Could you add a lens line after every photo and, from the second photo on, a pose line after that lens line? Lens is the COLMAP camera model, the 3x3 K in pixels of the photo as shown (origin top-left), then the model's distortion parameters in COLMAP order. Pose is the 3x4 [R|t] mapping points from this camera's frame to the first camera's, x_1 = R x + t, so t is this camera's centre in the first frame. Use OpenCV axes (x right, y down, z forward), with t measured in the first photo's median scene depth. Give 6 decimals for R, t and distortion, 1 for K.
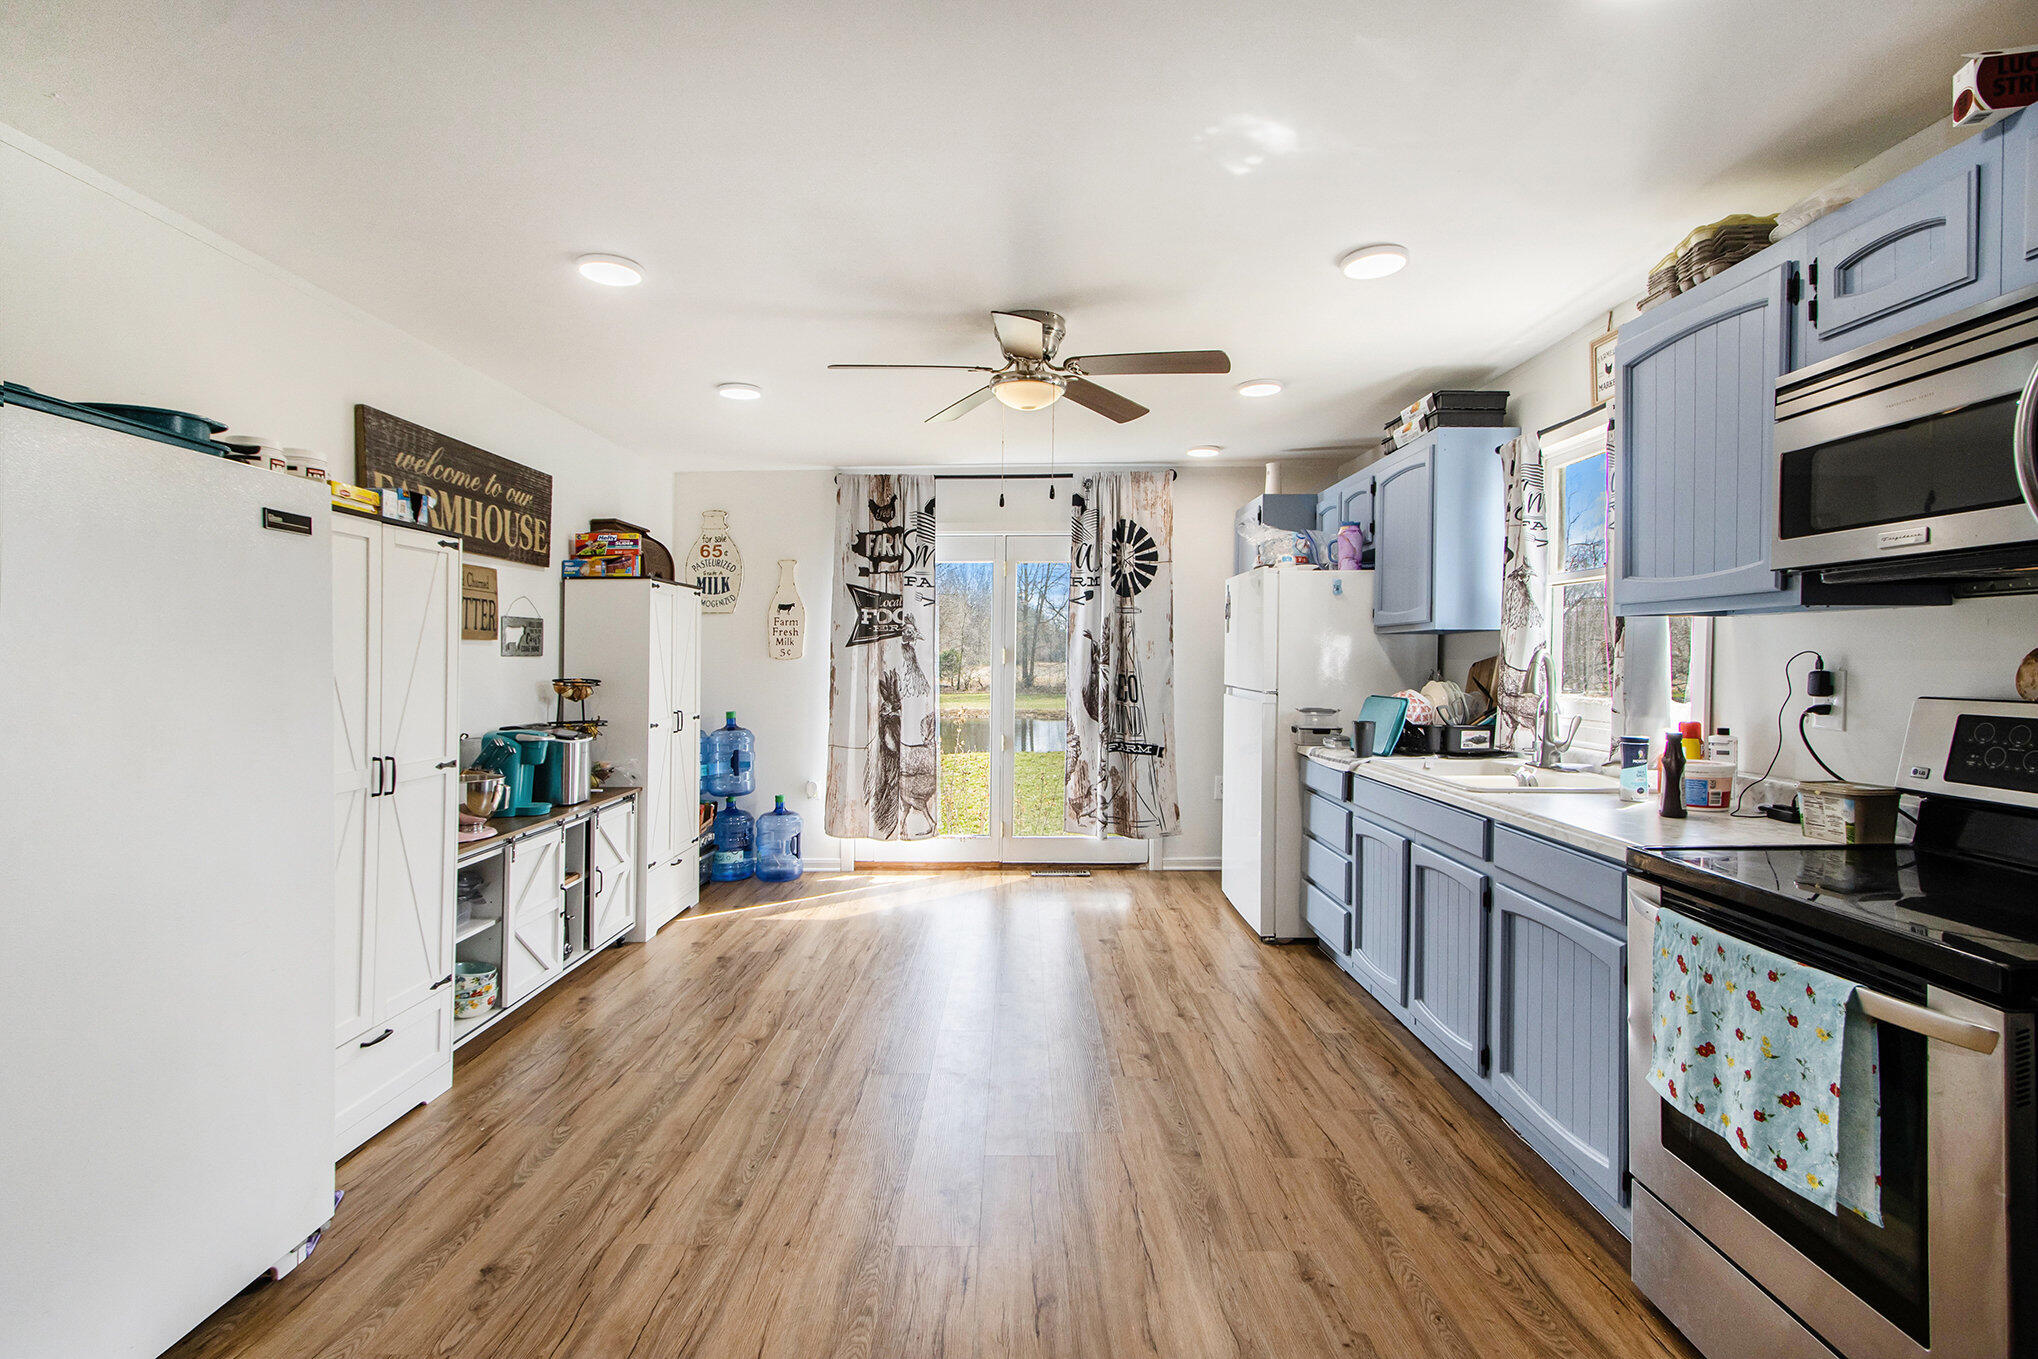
lens RADIAL K [[974.4, 0, 994.6], [0, 974.4, 682.3], [0, 0, 1]] dist [0.036238, 0.005007]
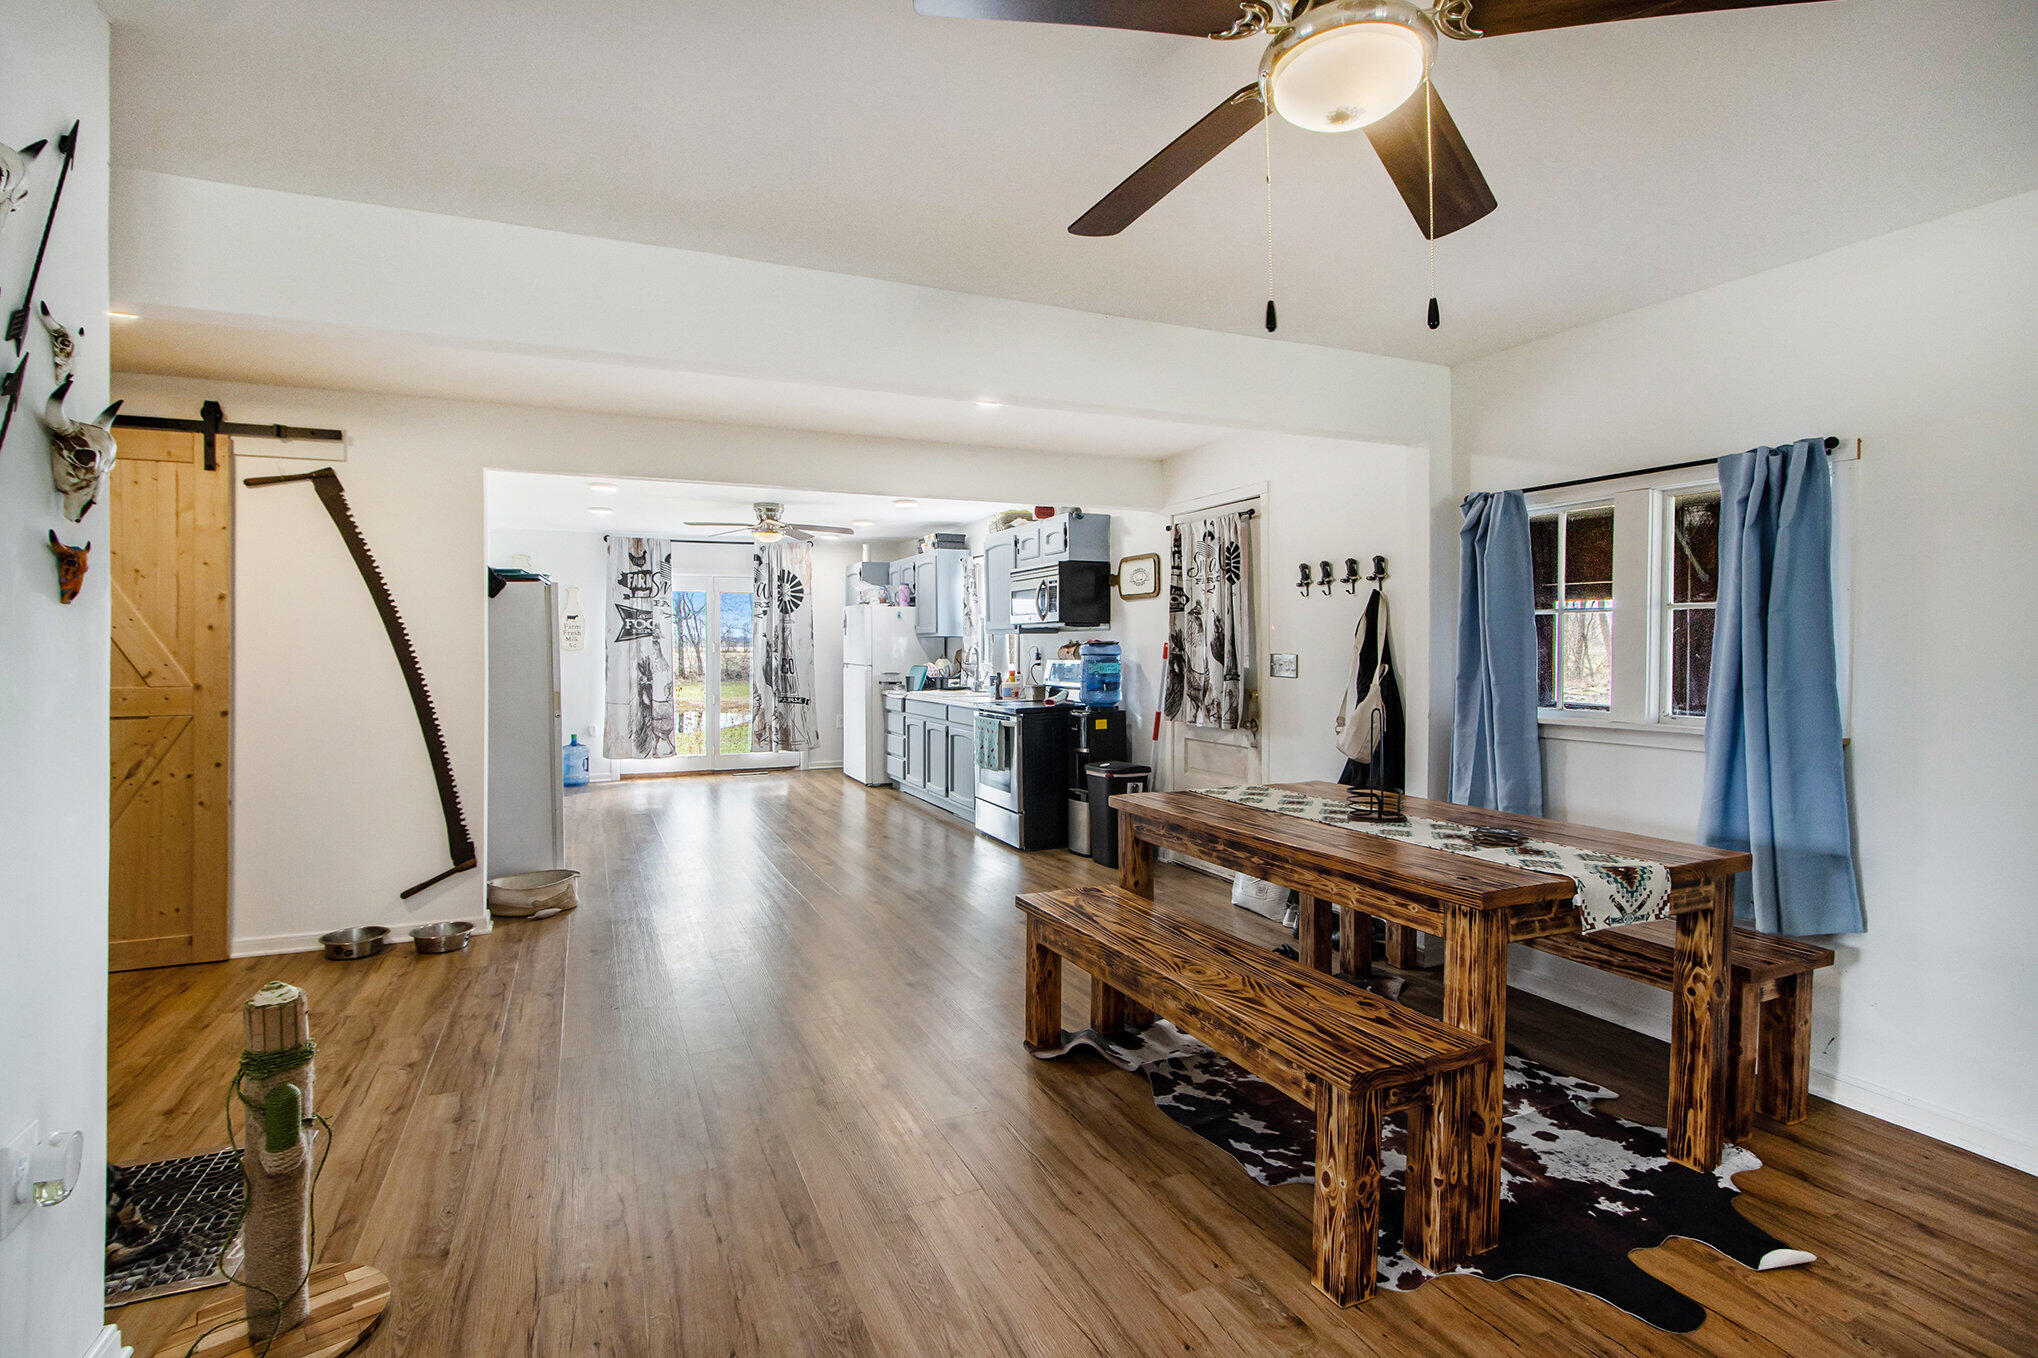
lens RADIAL K [[974.4, 0, 994.6], [0, 974.4, 681.8], [0, 0, 1]] dist [0.036238, 0.005007]
pose [[0.911710, -0.015625, 0.410538, -0.248330], [0.012191, 0.999865, 0.010983, 0.019717], [-0.410654, -0.005008, 0.911777, -0.761449]]
